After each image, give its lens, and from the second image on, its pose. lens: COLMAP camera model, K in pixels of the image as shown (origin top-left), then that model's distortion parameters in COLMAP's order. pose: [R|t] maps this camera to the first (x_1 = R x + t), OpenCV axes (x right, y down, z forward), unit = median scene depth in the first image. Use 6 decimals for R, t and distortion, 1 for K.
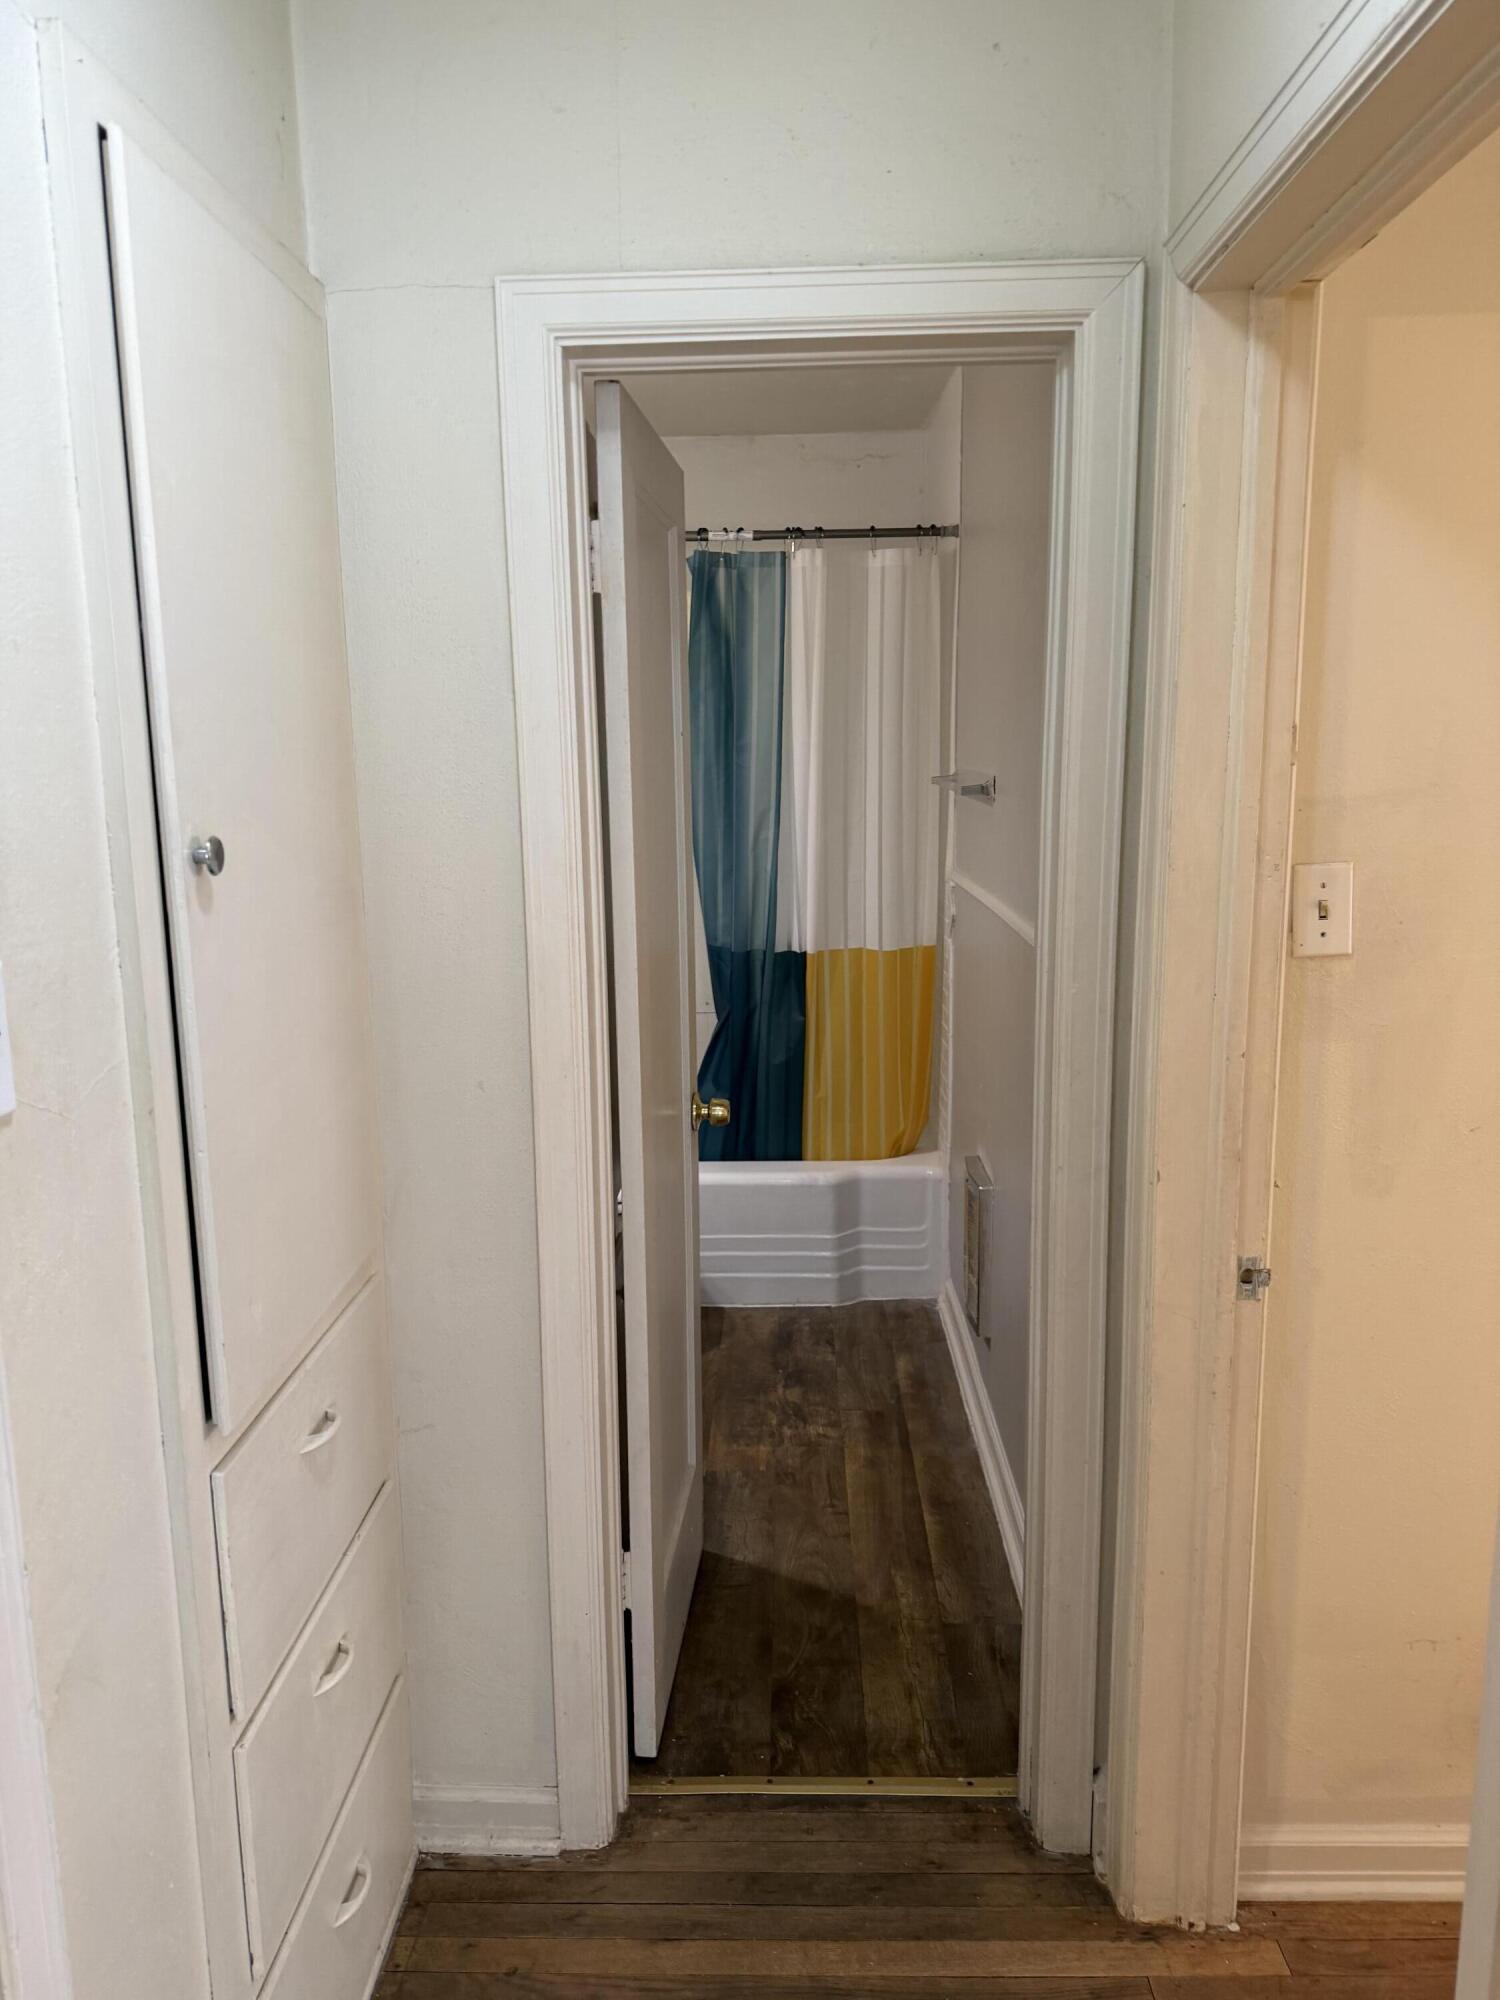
lens RADIAL K [[1412.7, 0, 747.2], [0, 1412.7, 1007.1], [0, 0, 1]] dist [0.034139, -0.035604]
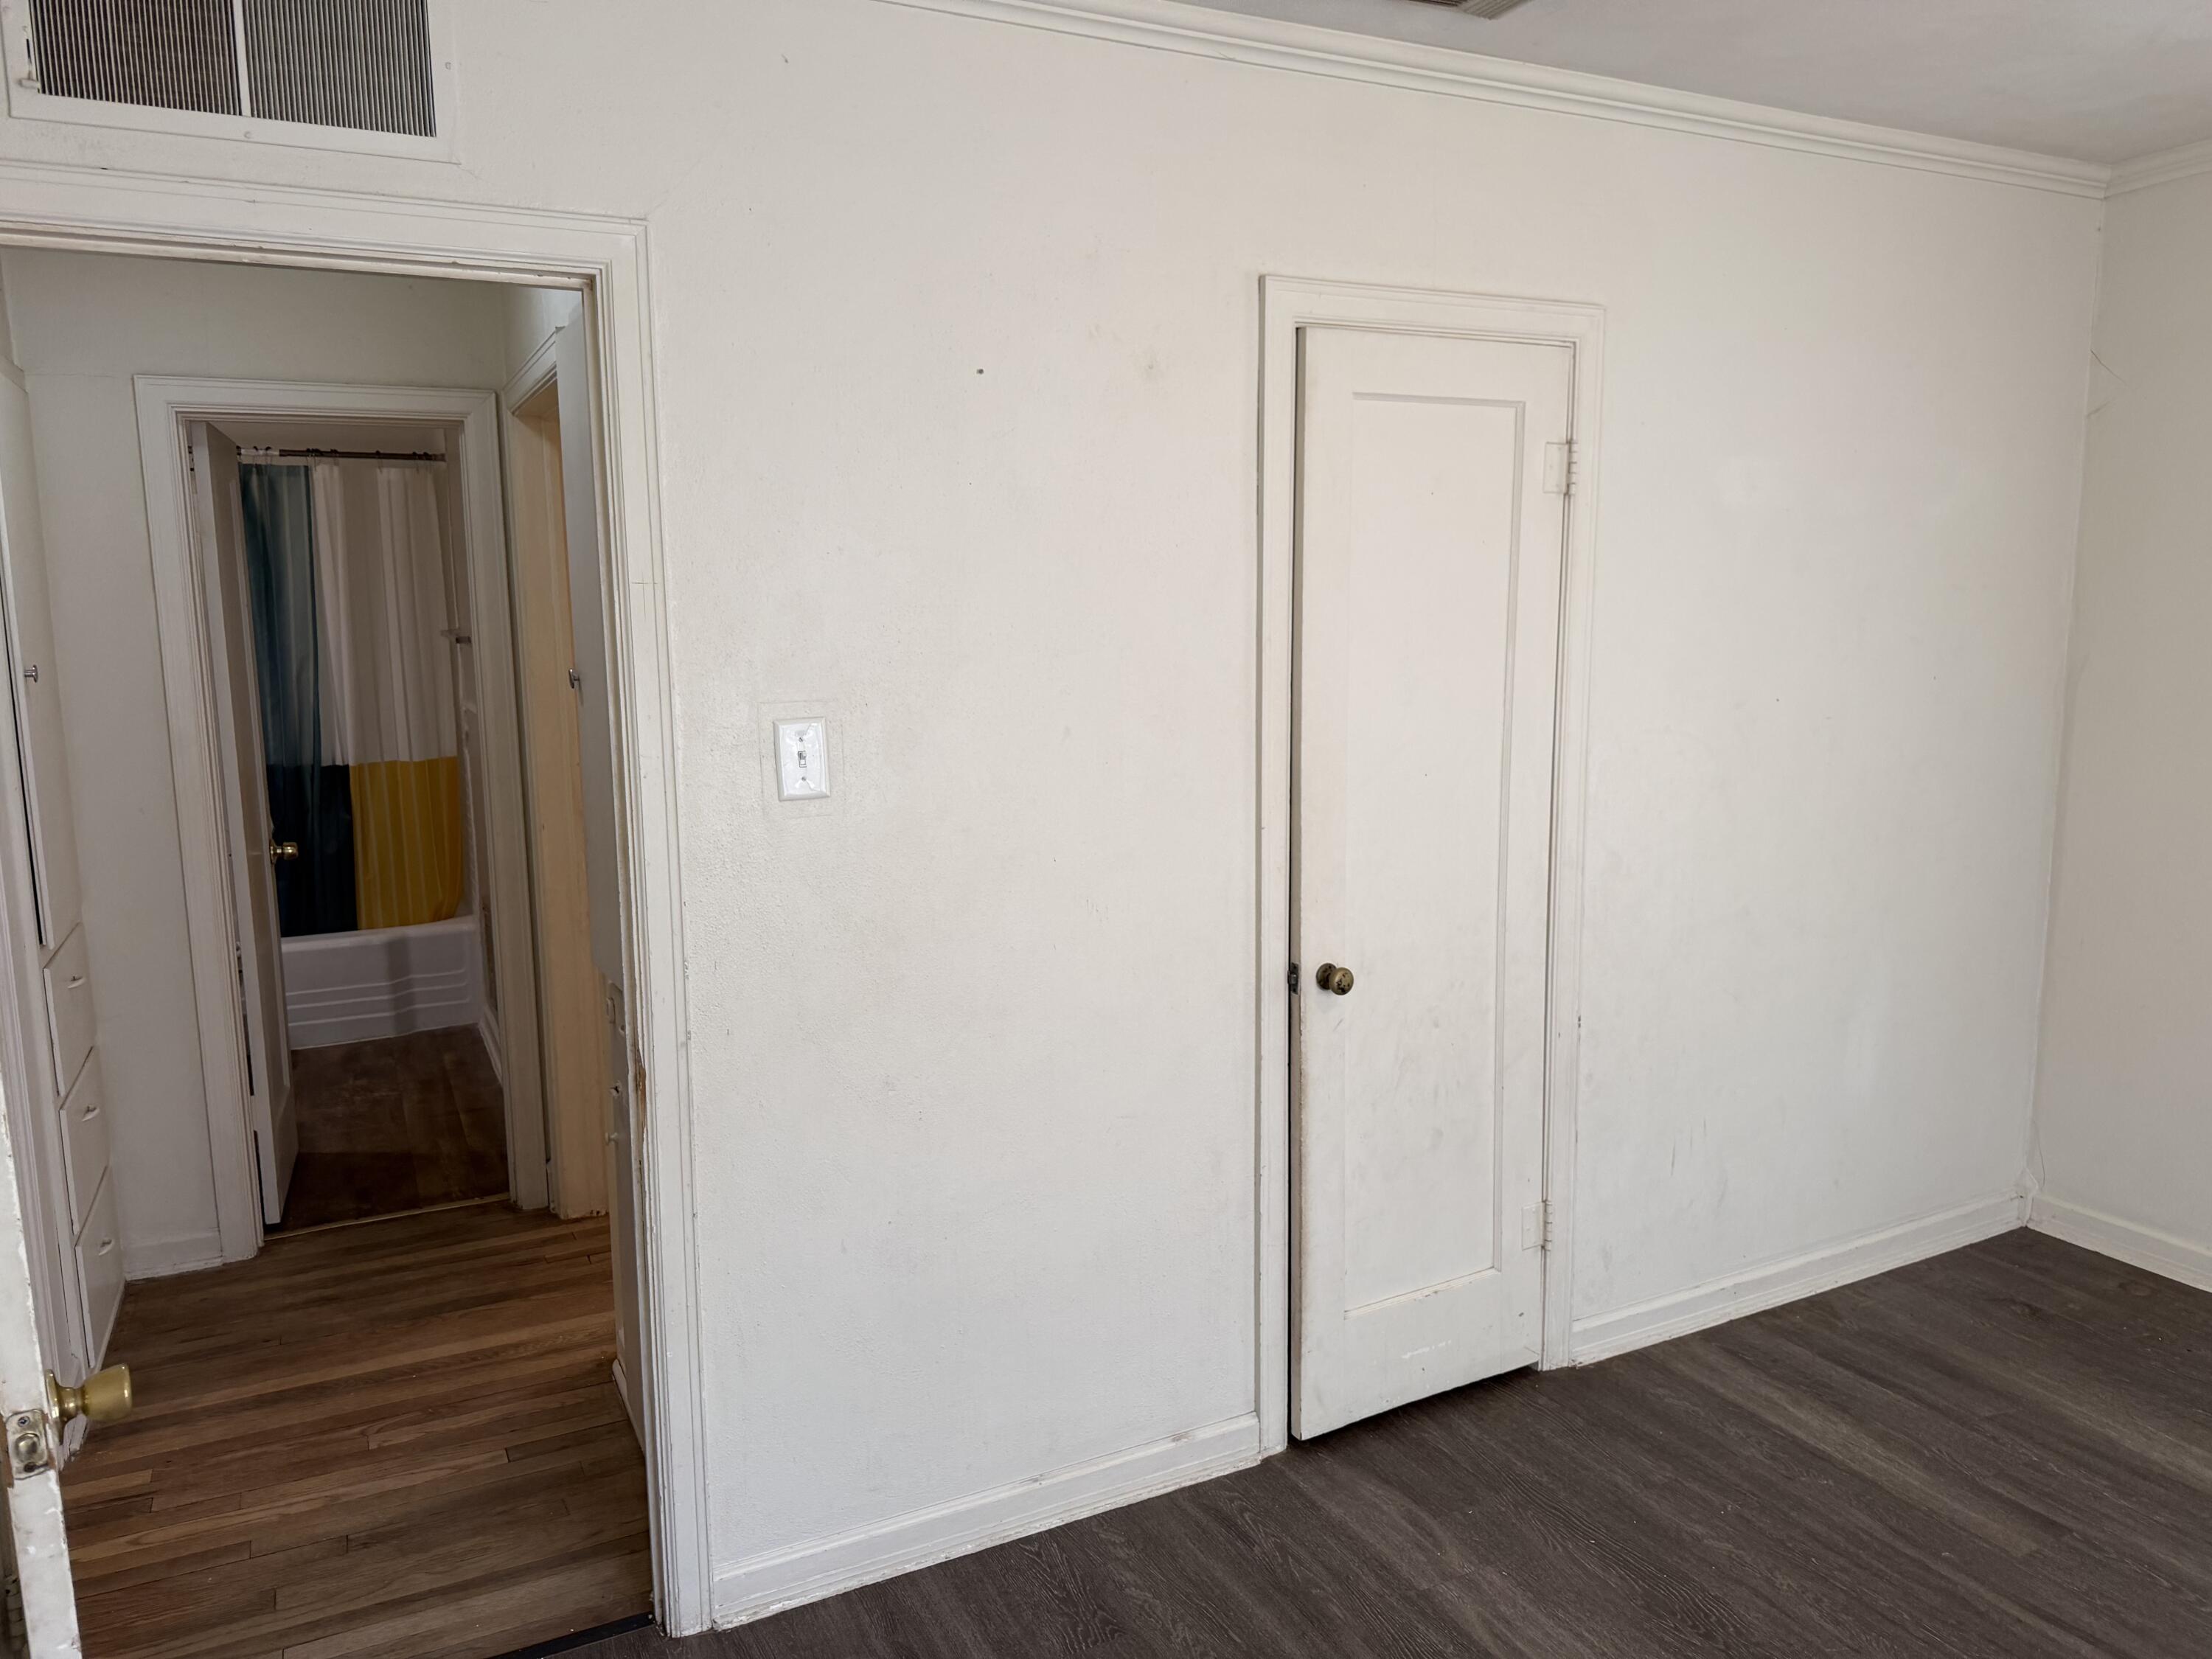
lens RADIAL K [[1562.4, 0, 1104.2], [0, 1562.4, 831.4], [0, 0, 1]] dist [0.034139, -0.035604]
pose [[0.882471, -0.065885, 0.465729, -0.026264], [0.080074, 0.996731, -0.010721, 0.109628], [-0.463500, 0.046754, 0.884862, -0.709290]]
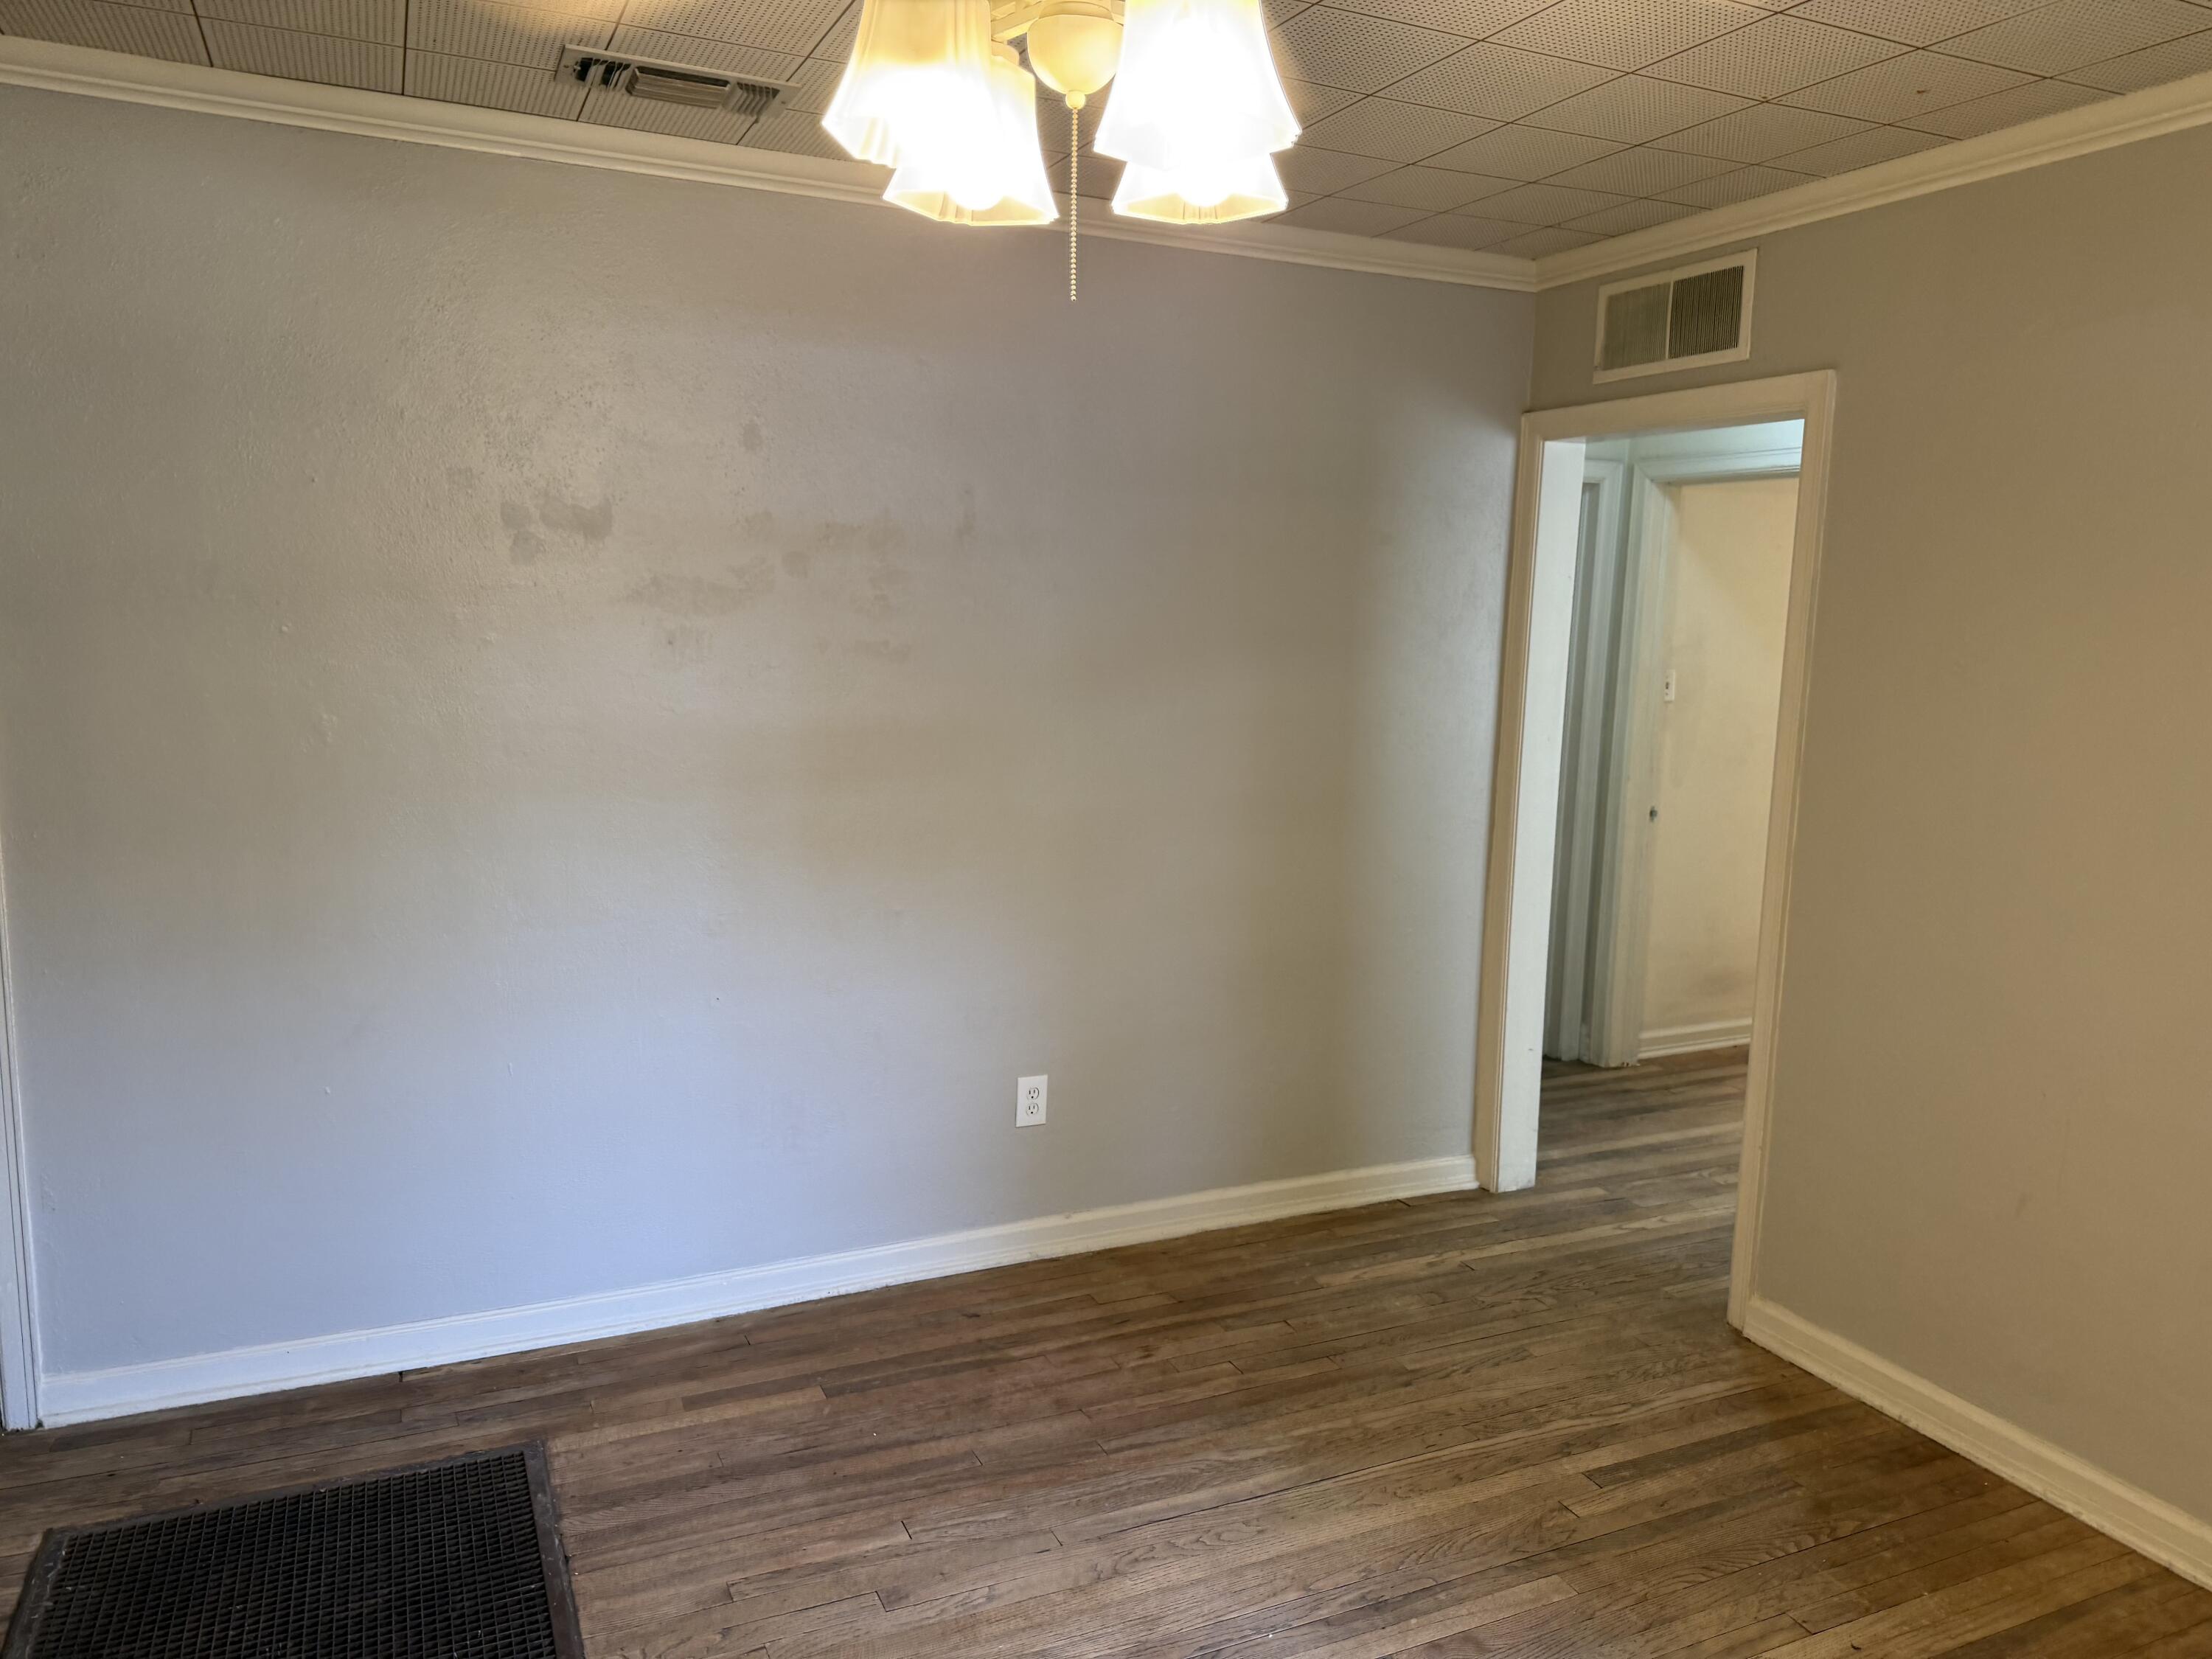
lens RADIAL K [[1562.4, 0, 1108.7], [0, 1562.4, 823.5], [0, 0, 1]] dist [0.034139, -0.035604]
pose [[0.899592, -0.033825, 0.435420, -1.025266], [0.043556, 0.998974, -0.012383, 0.103156], [-0.434554, 0.030105, 0.900142, -0.695703]]
